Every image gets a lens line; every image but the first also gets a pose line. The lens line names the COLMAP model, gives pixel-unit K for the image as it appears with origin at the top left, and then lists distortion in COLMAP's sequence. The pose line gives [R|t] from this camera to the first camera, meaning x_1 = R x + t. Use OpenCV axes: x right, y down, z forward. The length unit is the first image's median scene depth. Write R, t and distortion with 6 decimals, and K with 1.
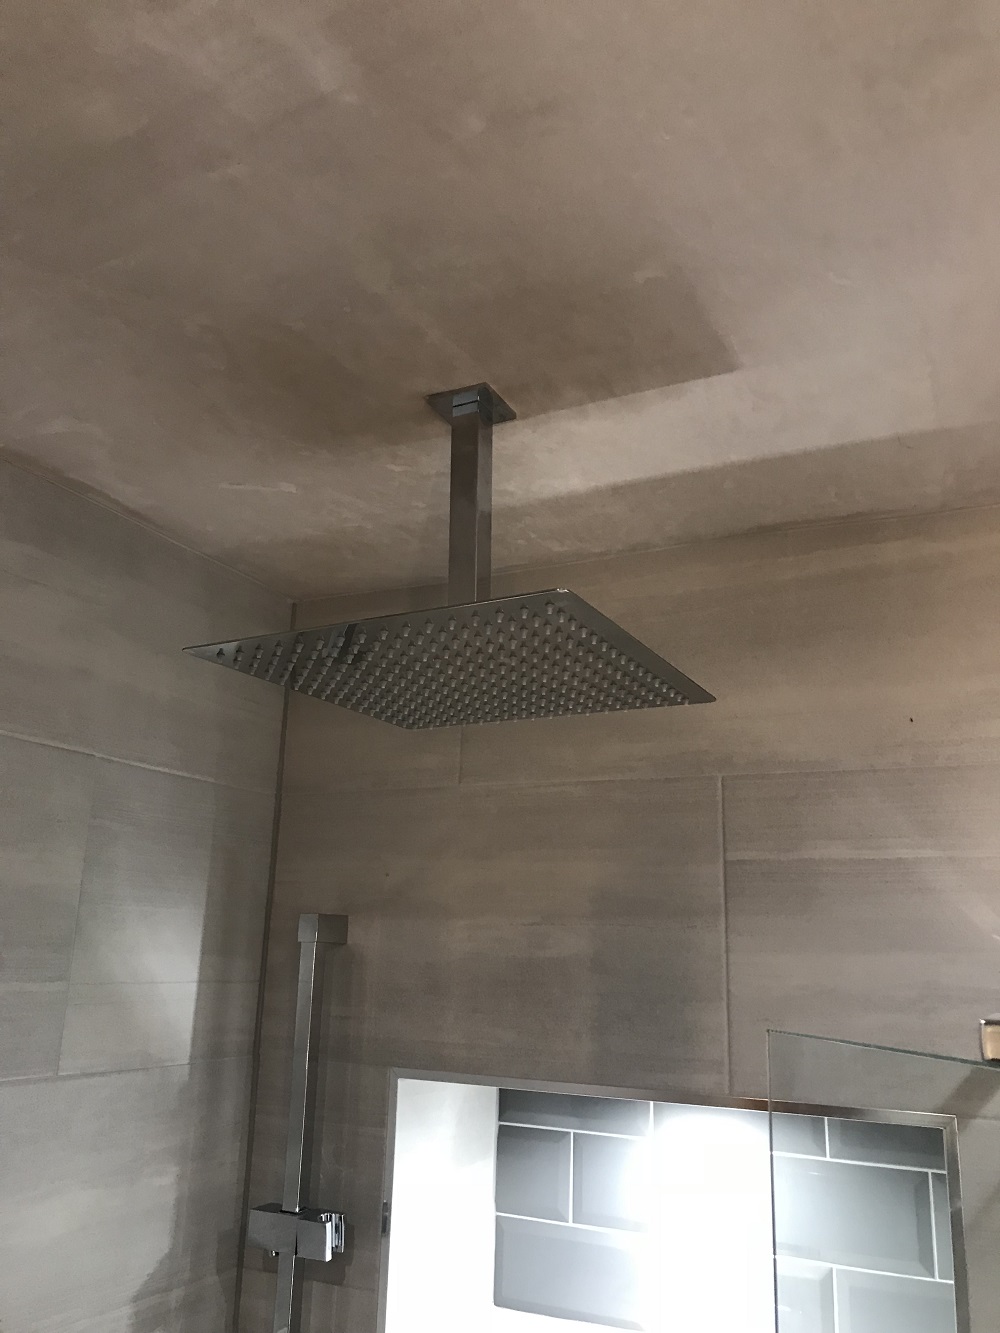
lens RADIAL K [[1110.6, 0, 500.0], [0, 1110.6, 666.5], [0, 0, 1]] dist [0.042151, -0.001091]
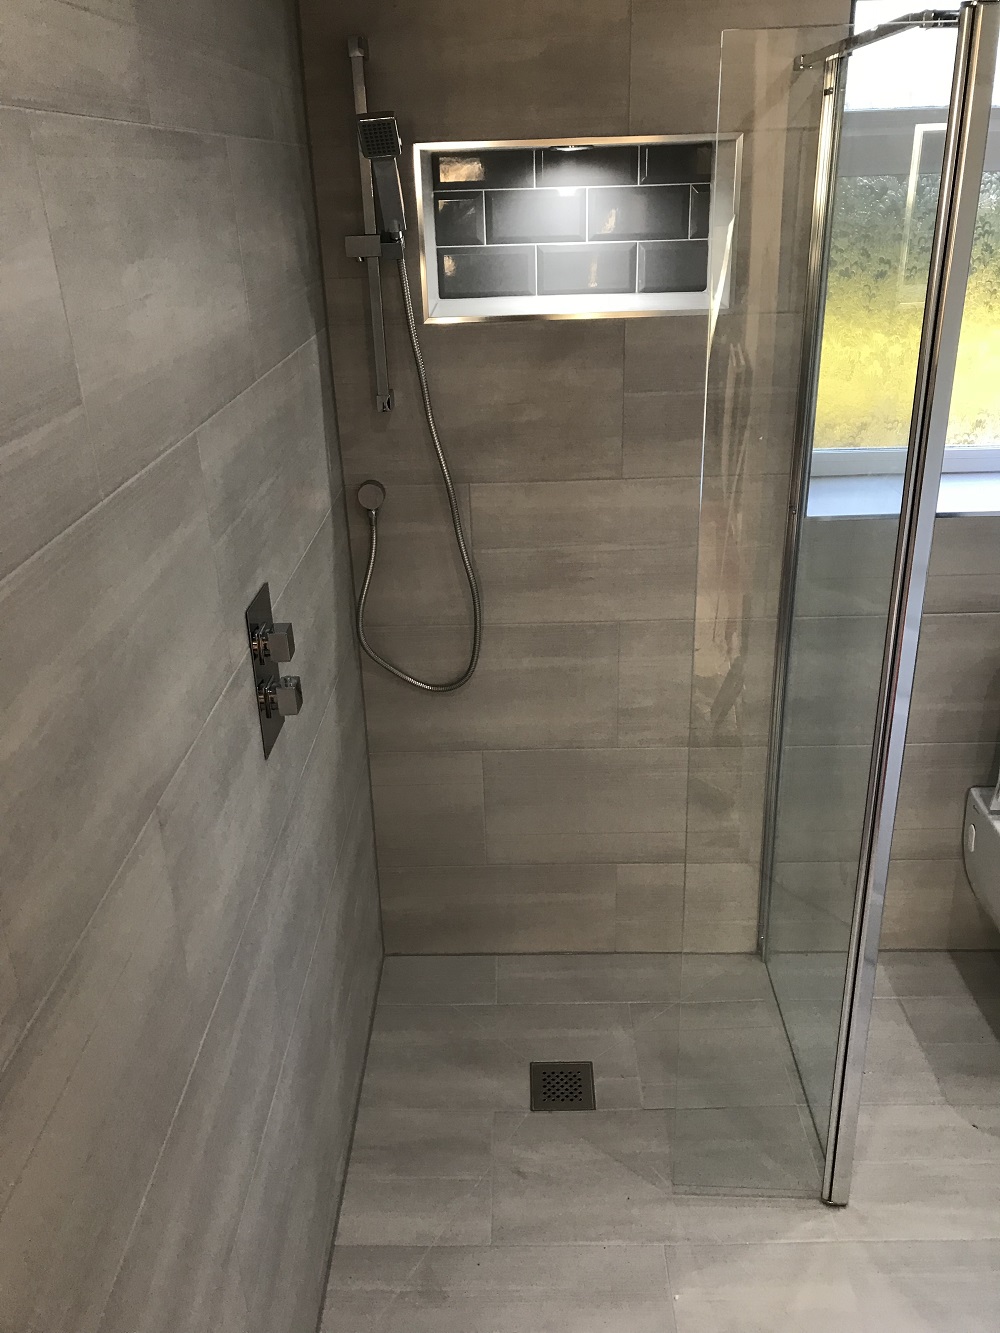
lens RADIAL K [[1088.5, 0, 500.0], [0, 1088.5, 666.5], [0, 0, 1]] dist [0.011541, 0.001911]
pose [[0.905325, -0.229682, 0.357257, -0.686172], [-0.050791, 0.776575, 0.627974, -0.047013], [-0.421671, -0.586666, 0.691387, -0.548842]]
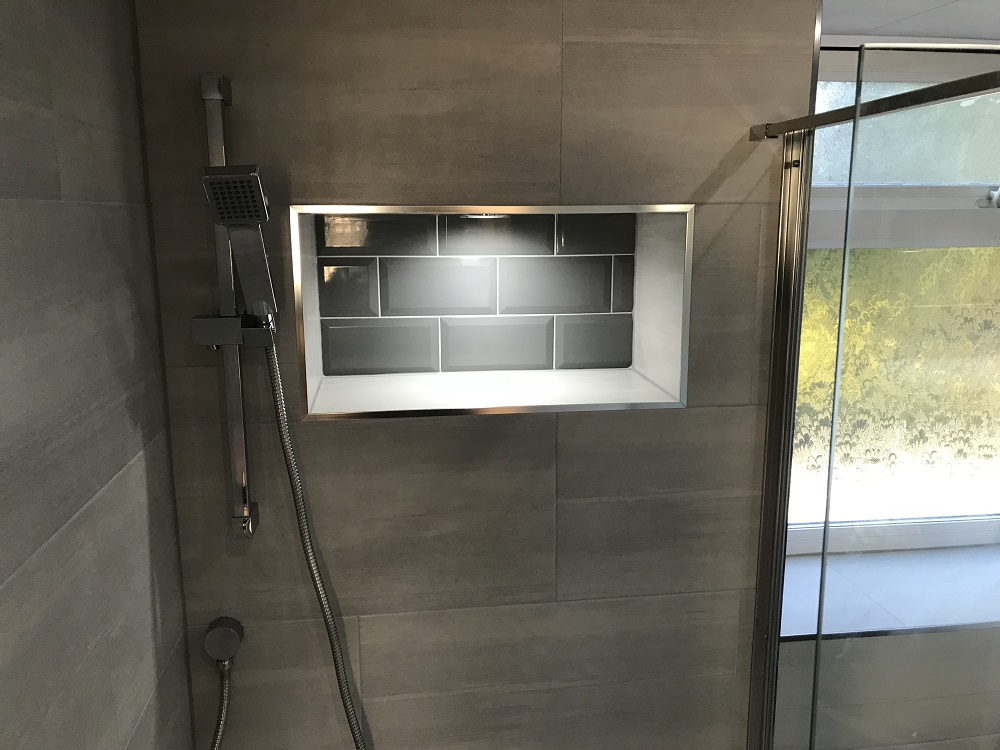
lens RADIAL K [[833.1, 0, 500.0], [0, 833.1, 375.0], [0, 0, 1]] dist [0.042151, -0.001091]
pose [[0.834753, -0.139055, 0.532776, -0.407140], [-0.113535, 0.903327, 0.413655, 0.111215], [-0.538792, -0.405789, 0.738268, 0.105913]]
